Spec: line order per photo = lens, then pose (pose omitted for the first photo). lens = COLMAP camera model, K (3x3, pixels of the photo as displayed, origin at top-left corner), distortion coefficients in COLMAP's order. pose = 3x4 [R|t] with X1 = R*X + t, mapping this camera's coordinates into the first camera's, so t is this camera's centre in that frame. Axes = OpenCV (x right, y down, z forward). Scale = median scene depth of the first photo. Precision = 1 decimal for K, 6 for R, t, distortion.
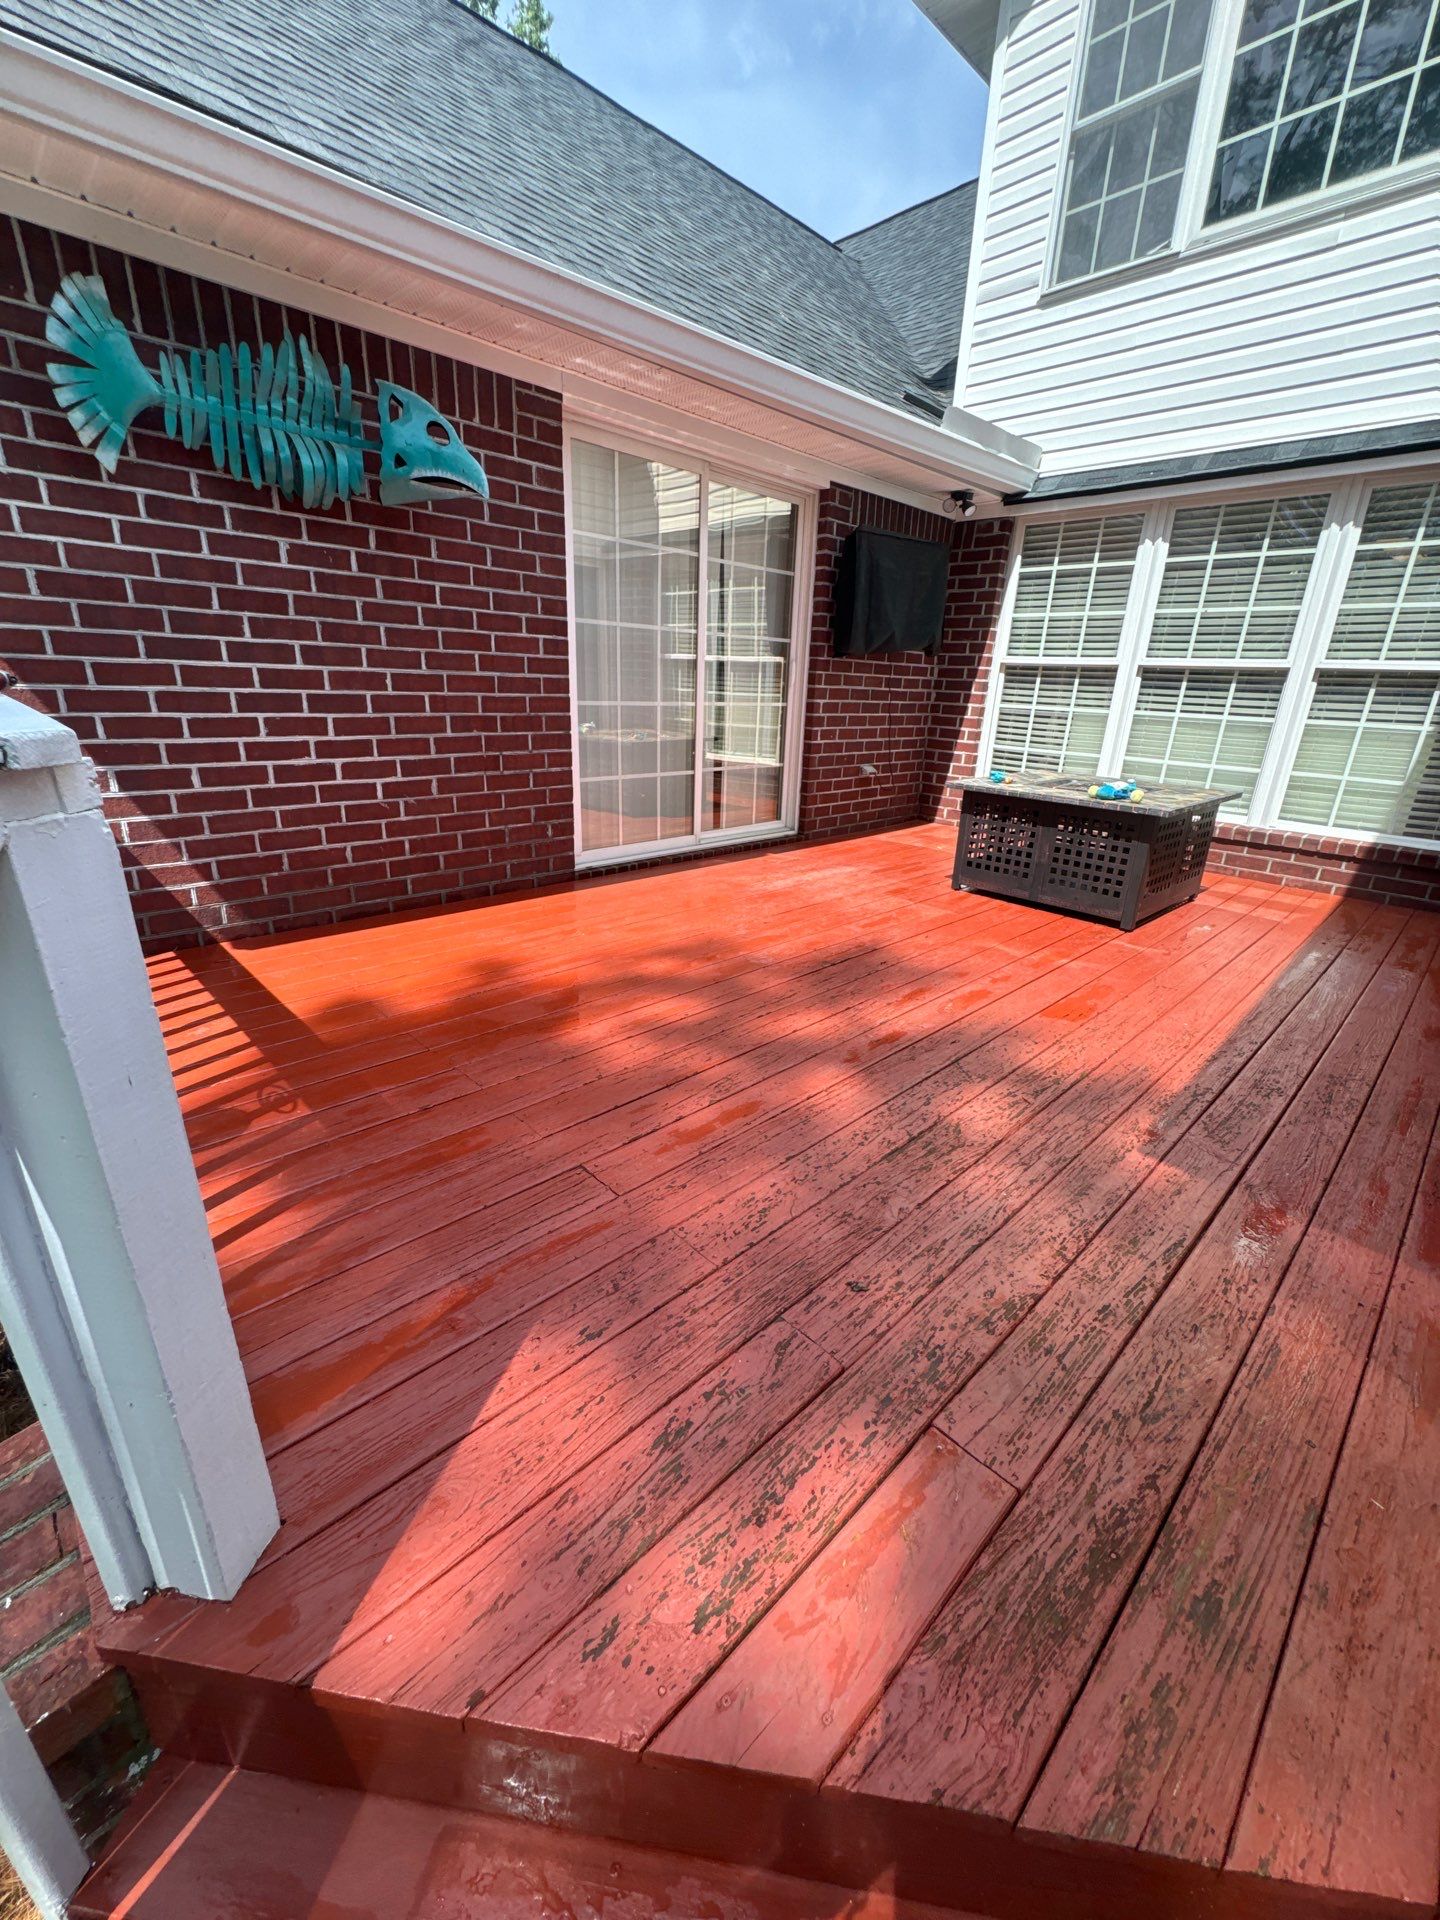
lens RADIAL K [[767.1, 0, 720.0], [0, 767.1, 958.6], [0, 0, 1]] dist [0.001947, -0.001012]
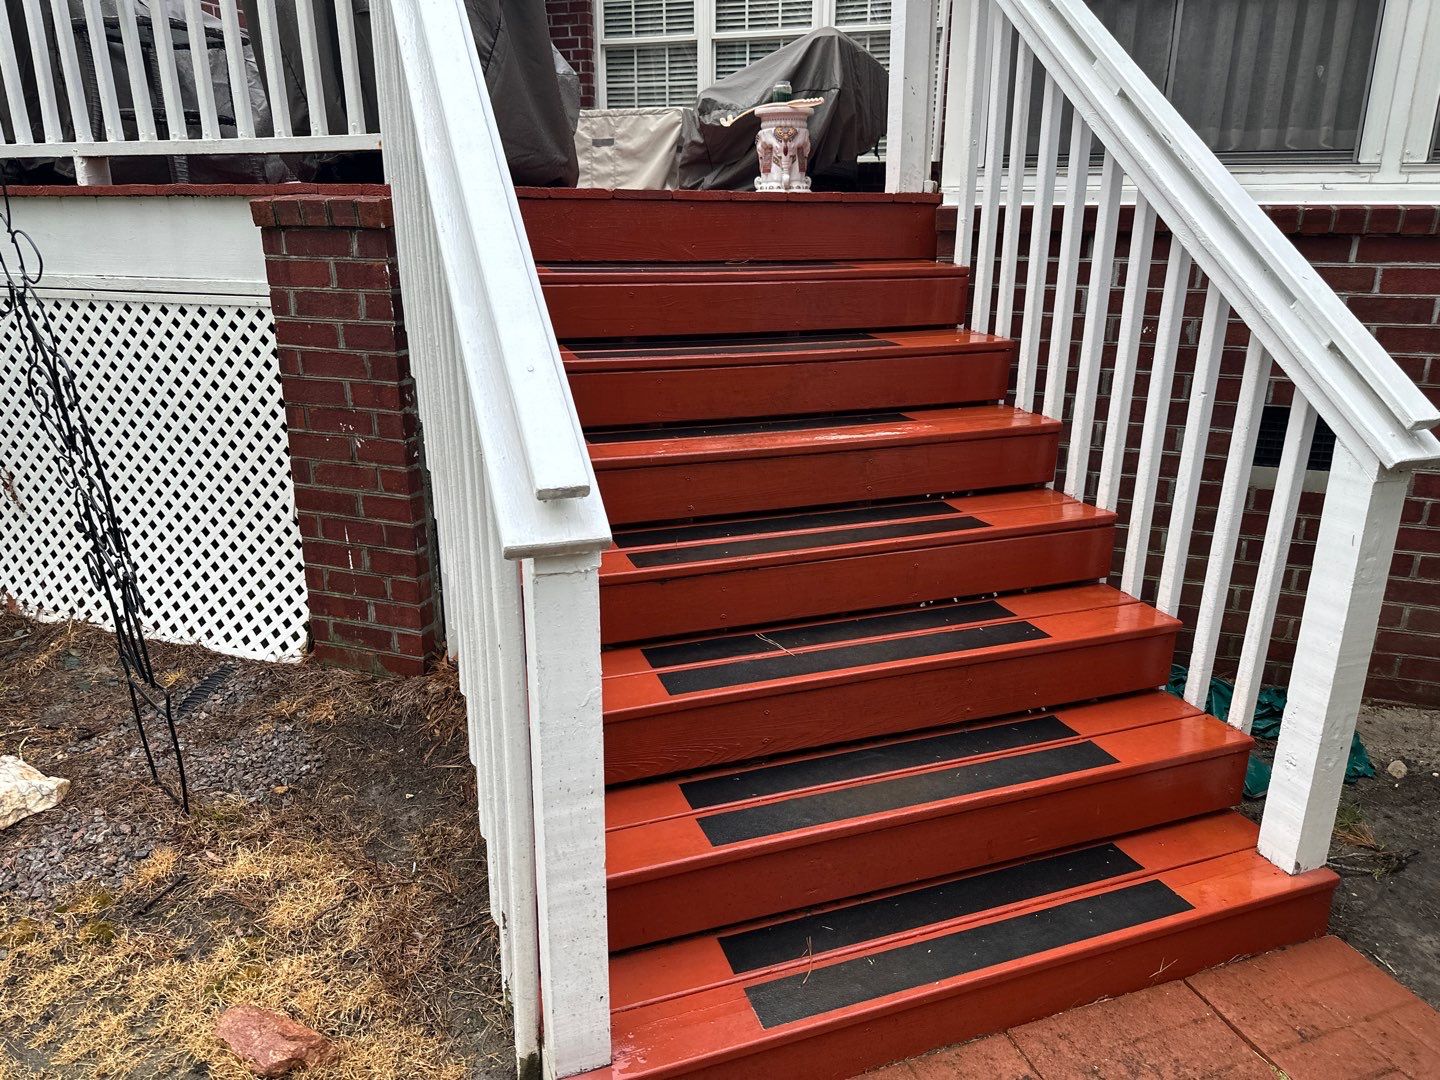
lens RADIAL K [[1007.9, 0, 721.3], [0, 1007.9, 554.0], [0, 0, 1]] dist [0.040874, -0.041874]
pose [[0.892745, -0.174151, 0.415546, -0.331190], [0.182519, 0.983002, 0.019849, 0.520593], [-0.411939, 0.058125, 0.909356, -0.554308]]
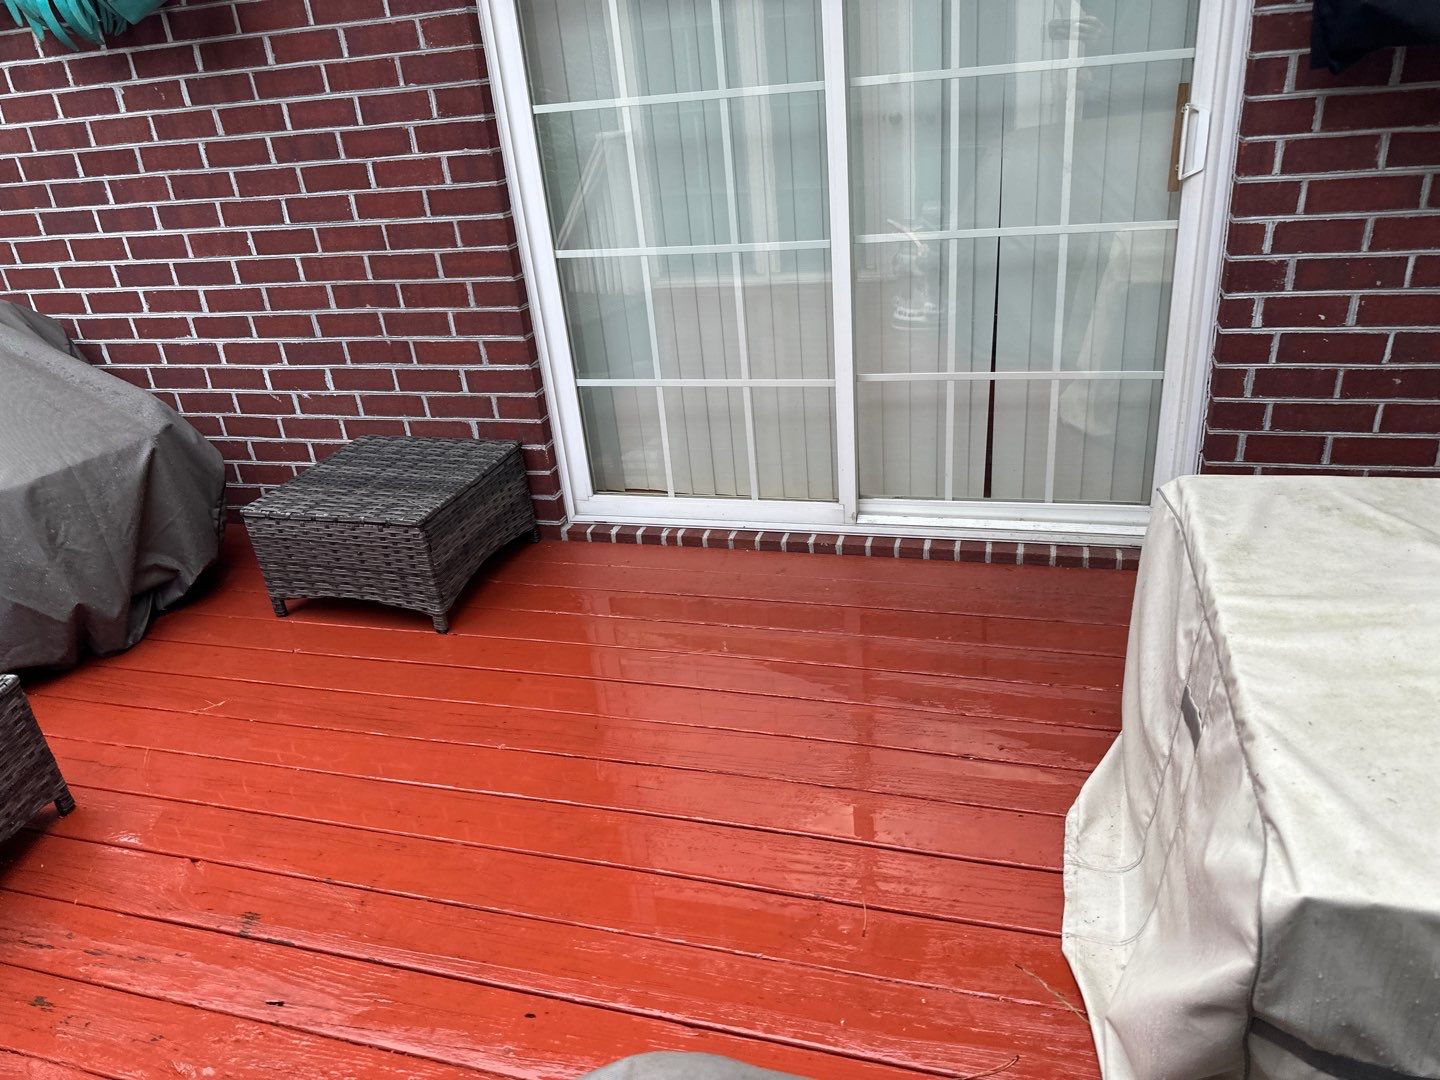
lens RADIAL K [[1006.5, 0, 693.9], [0, 1006.5, 546.5], [0, 0, 1]] dist [0.035565, -0.042950]
pose [[0.480347, 0.308030, -0.821209, 0.593875], [-0.199799, 0.950112, 0.239513, -0.349508], [0.854018, 0.049027, 0.517928, 0.755218]]
